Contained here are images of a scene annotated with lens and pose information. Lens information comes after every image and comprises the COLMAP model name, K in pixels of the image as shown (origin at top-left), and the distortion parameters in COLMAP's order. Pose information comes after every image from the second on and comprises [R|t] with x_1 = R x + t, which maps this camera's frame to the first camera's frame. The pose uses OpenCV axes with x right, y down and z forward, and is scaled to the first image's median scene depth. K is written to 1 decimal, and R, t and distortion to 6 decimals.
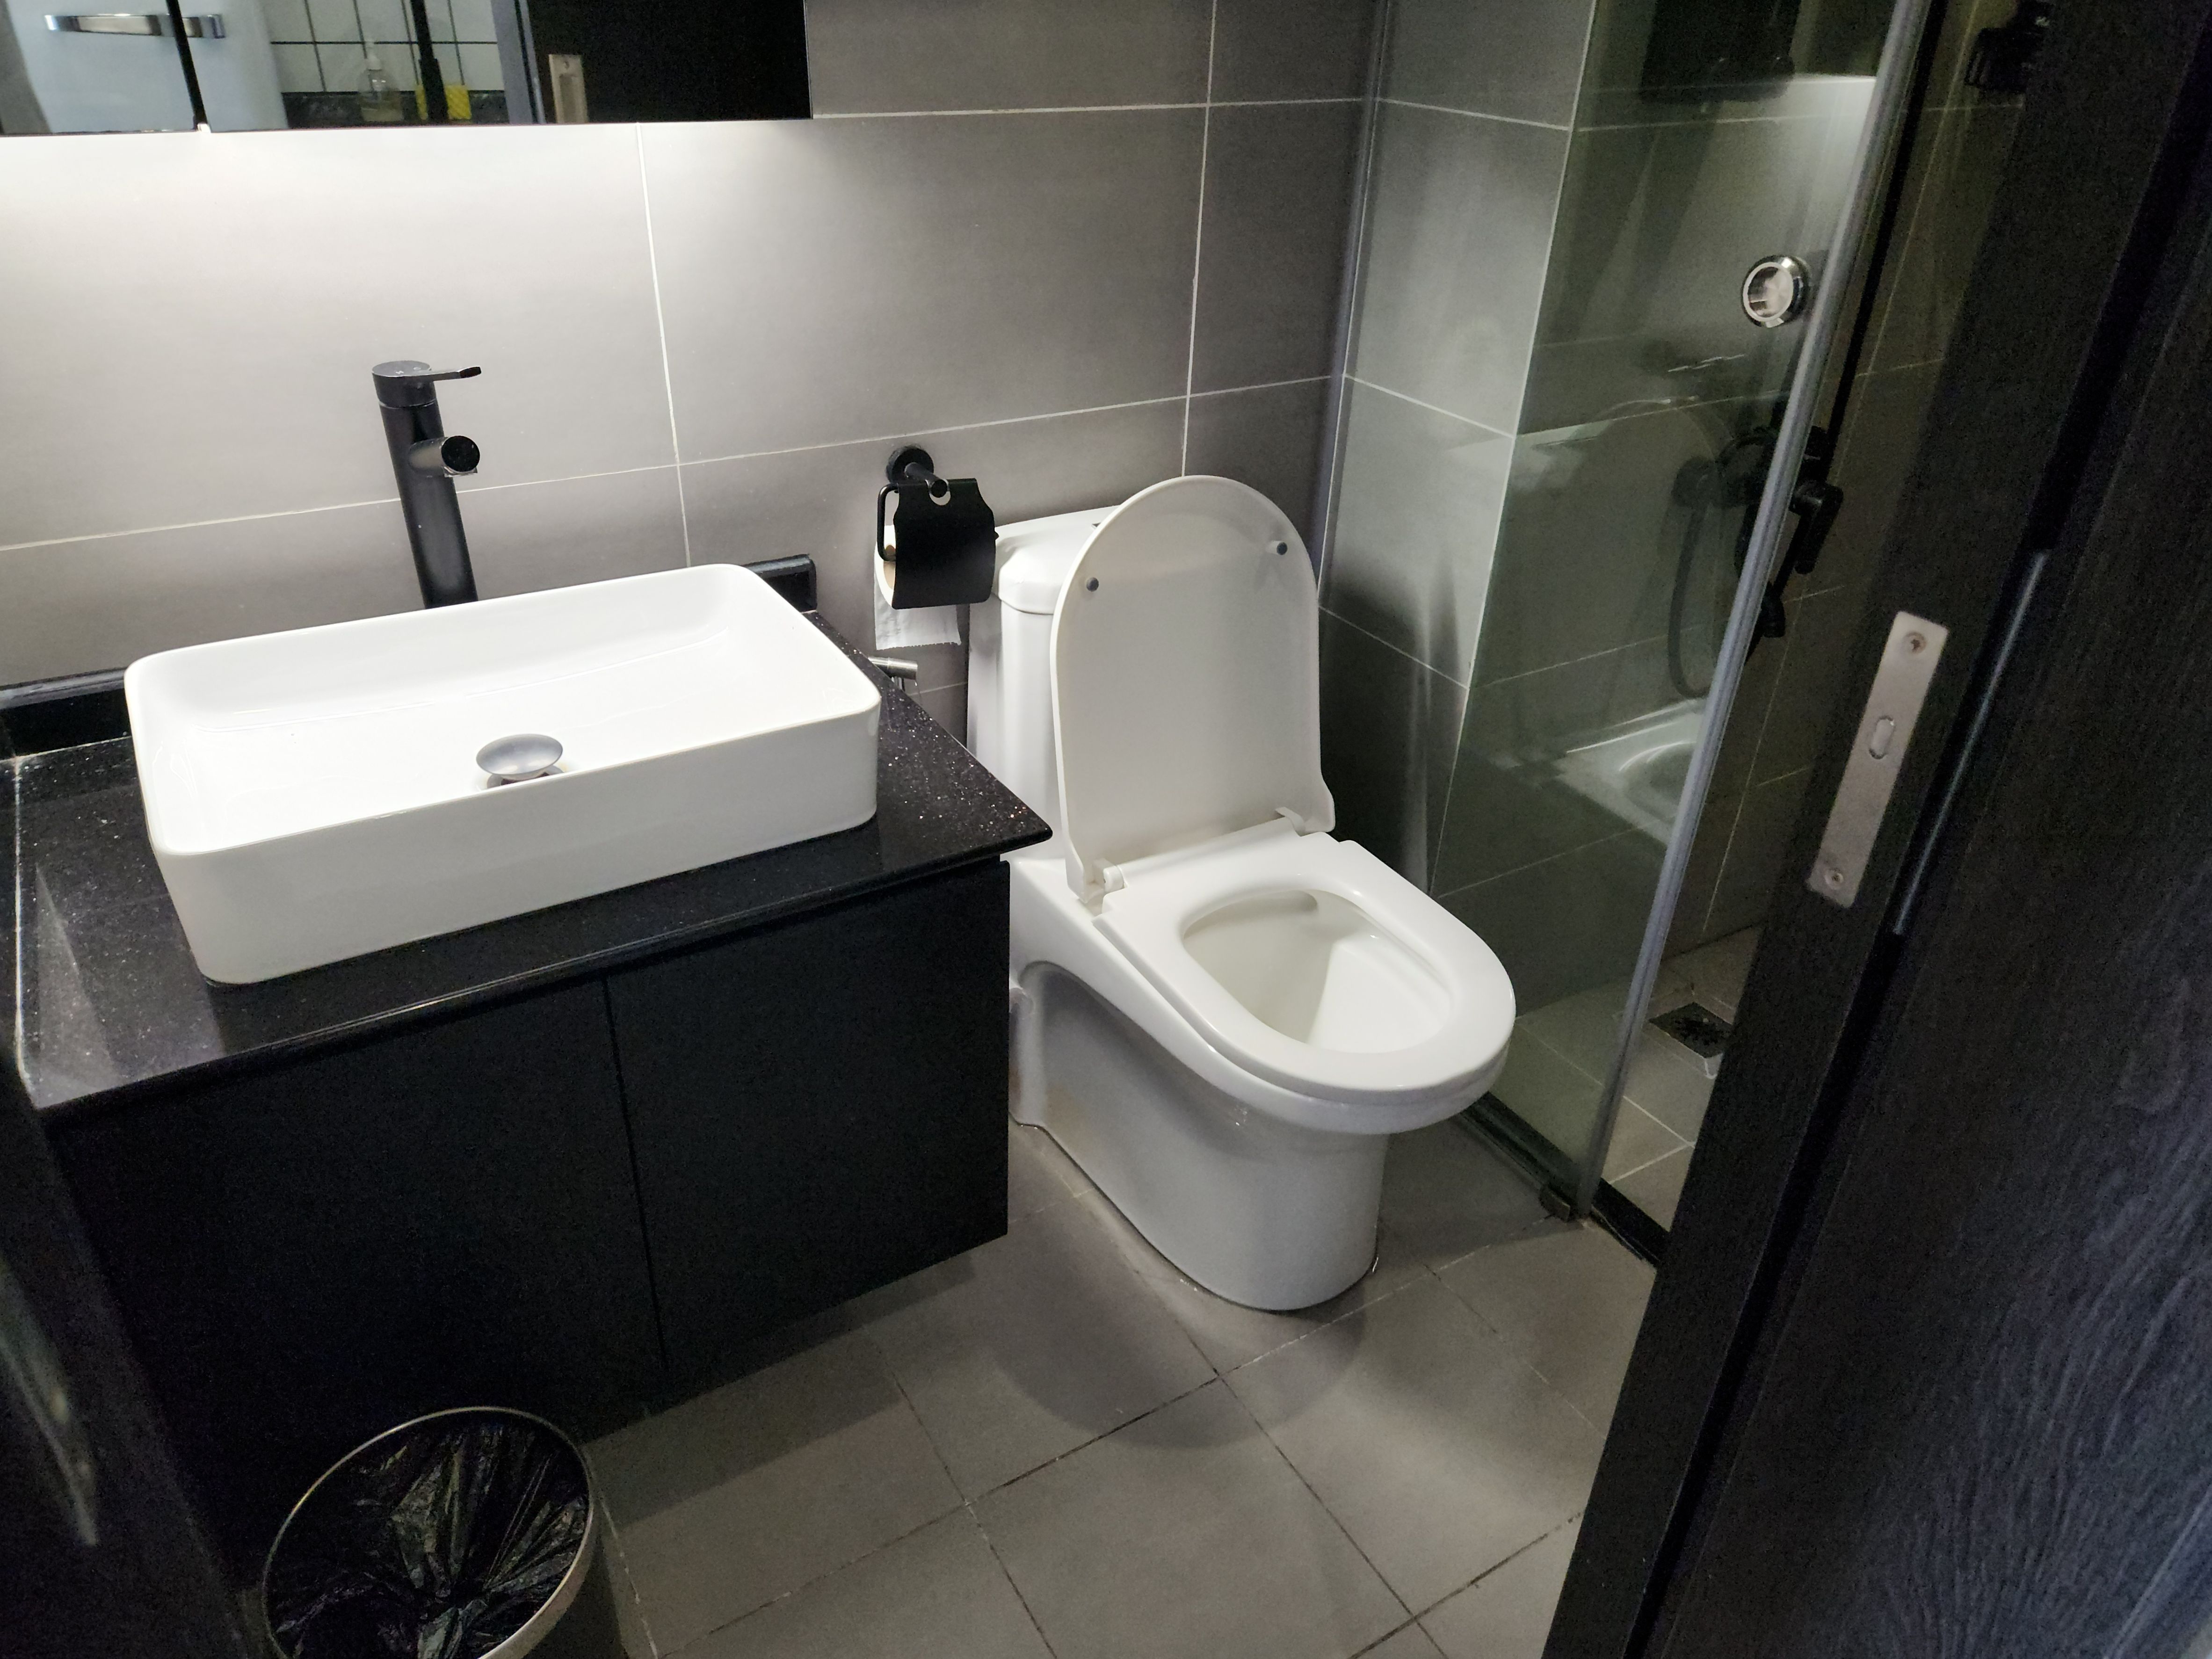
lens RADIAL K [[1542.7, 0, 1106.0], [0, 1542.7, 829.5], [0, 0, 1]] dist [0.105811, -0.124216]
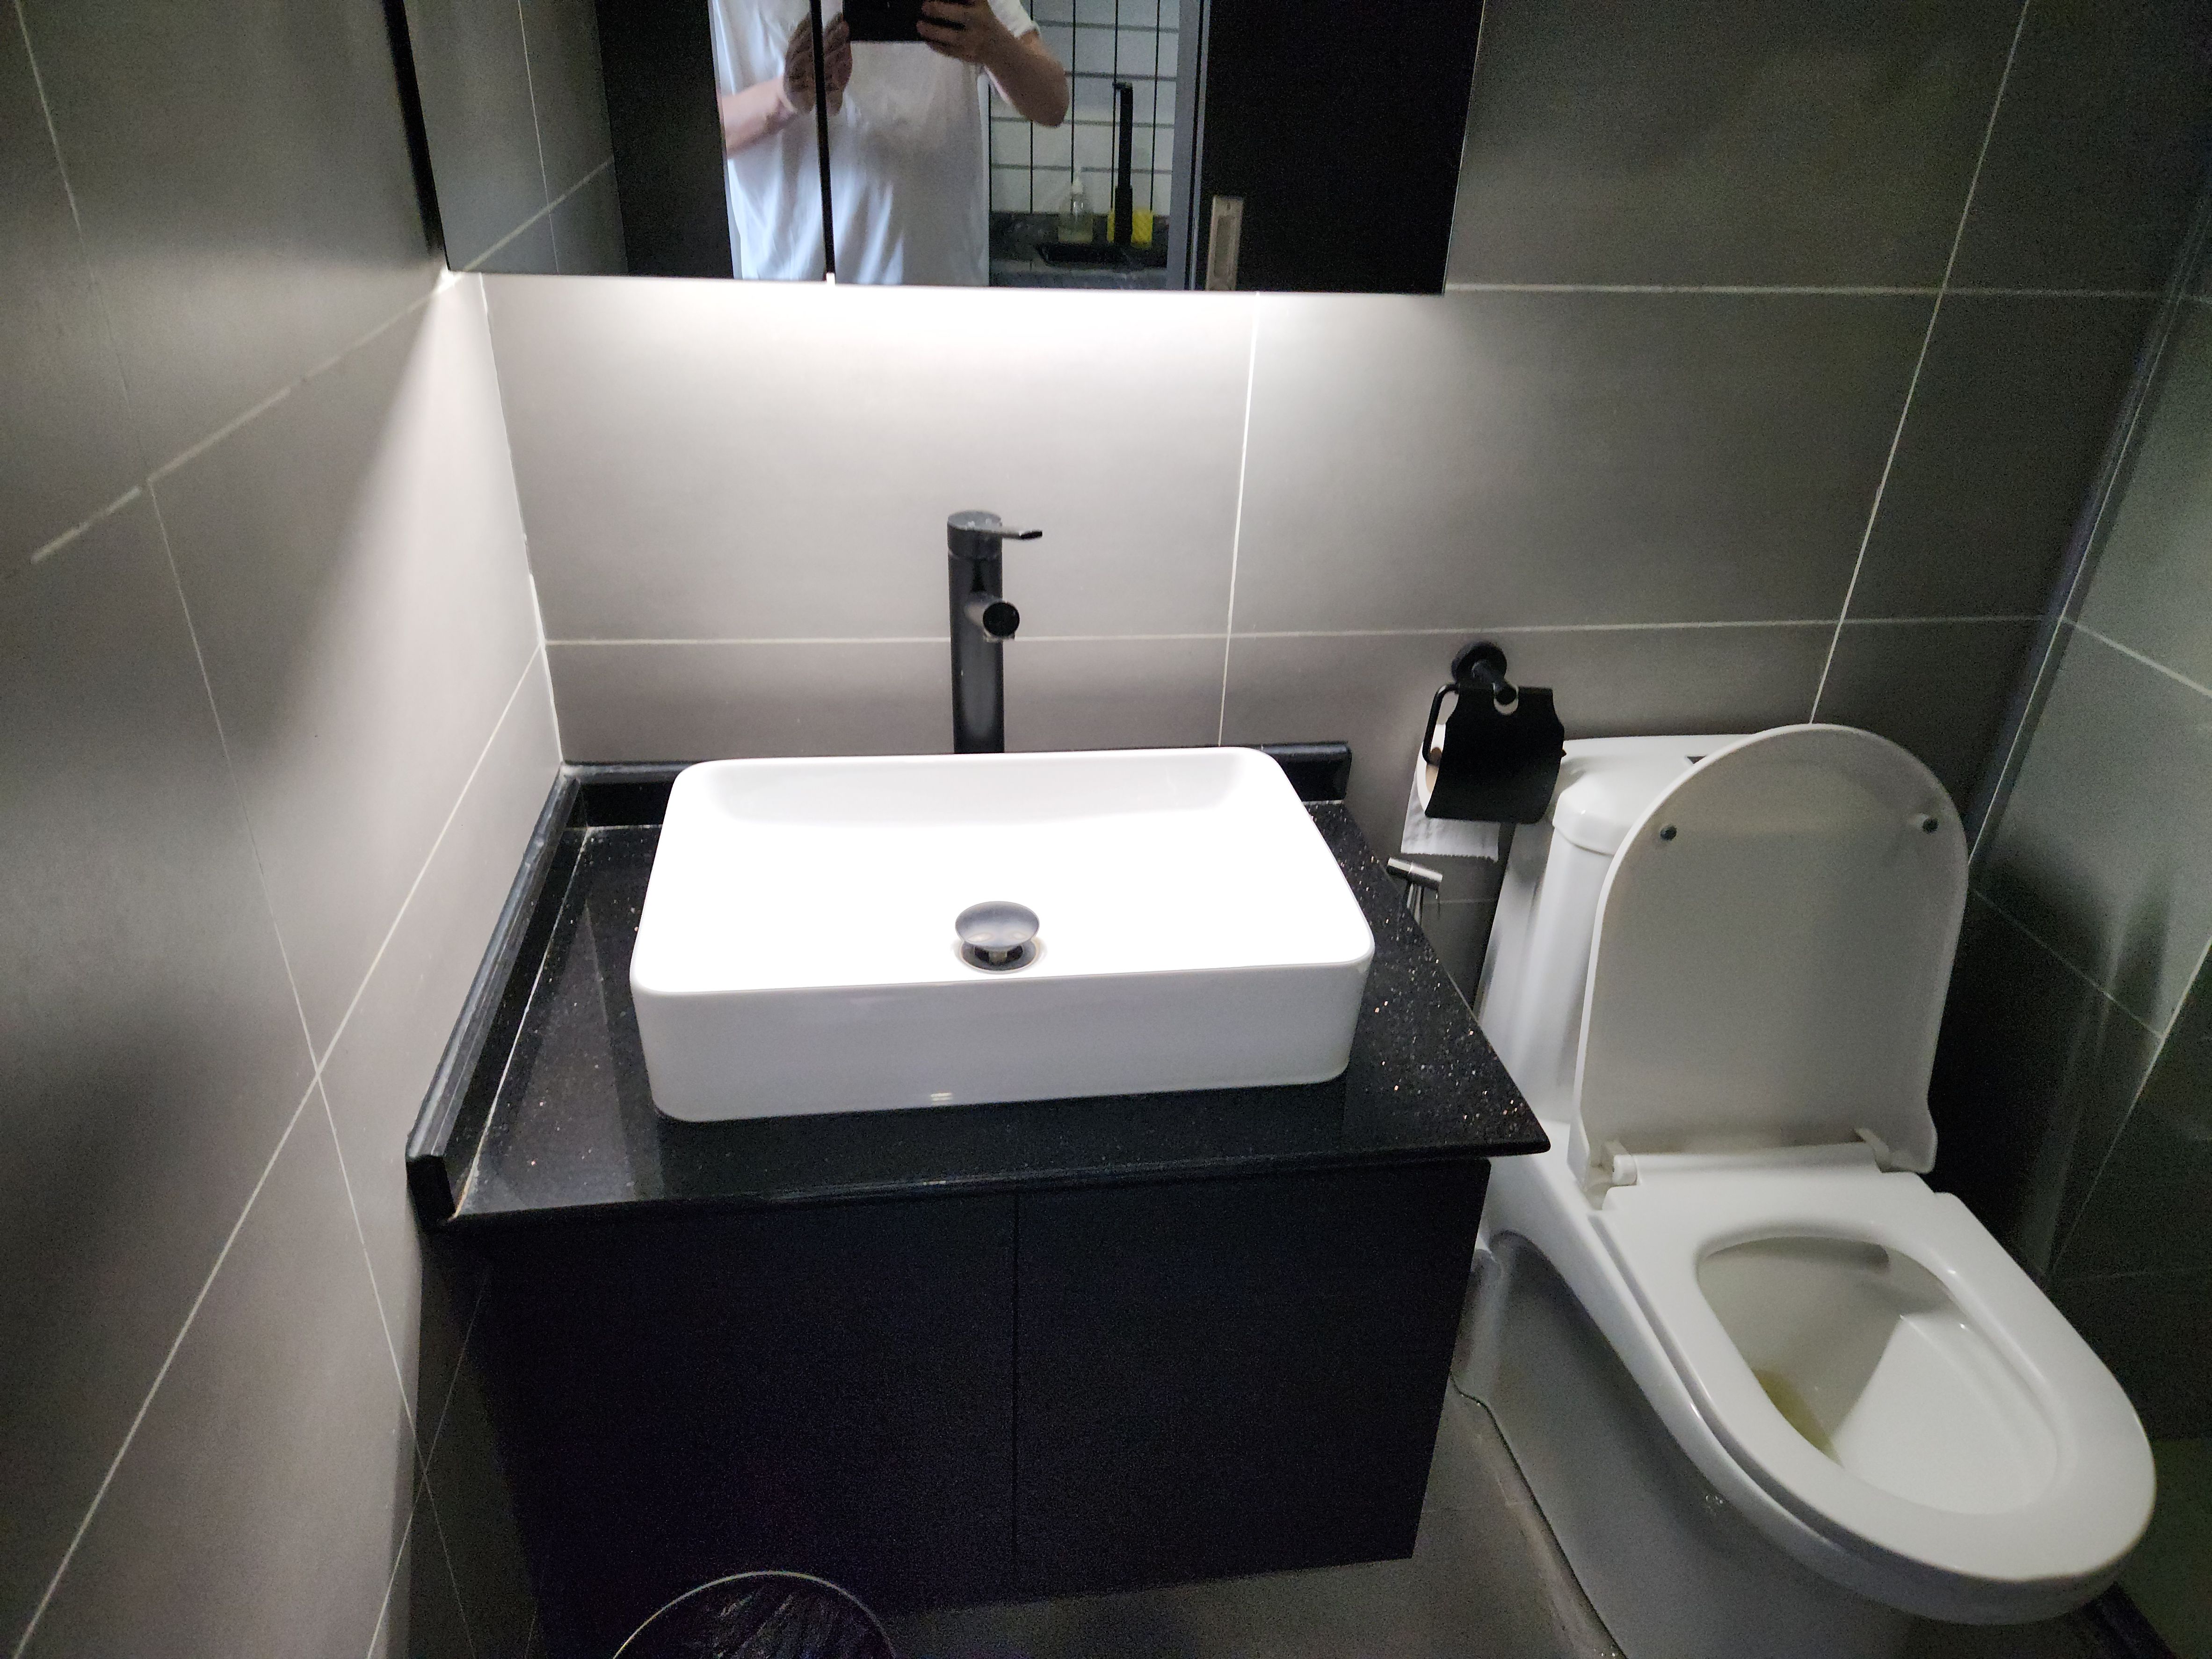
lens RADIAL K [[1473.2, 0, 1106.0], [0, 1473.2, 829.5], [0, 0, 1]] dist [0.059328, -0.052977]
pose [[0.915479, 0.193334, -0.352873, -0.004138], [-0.206496, 0.978447, 0.000353, -0.094966], [0.345336, 0.072544, 0.935671, 0.135700]]
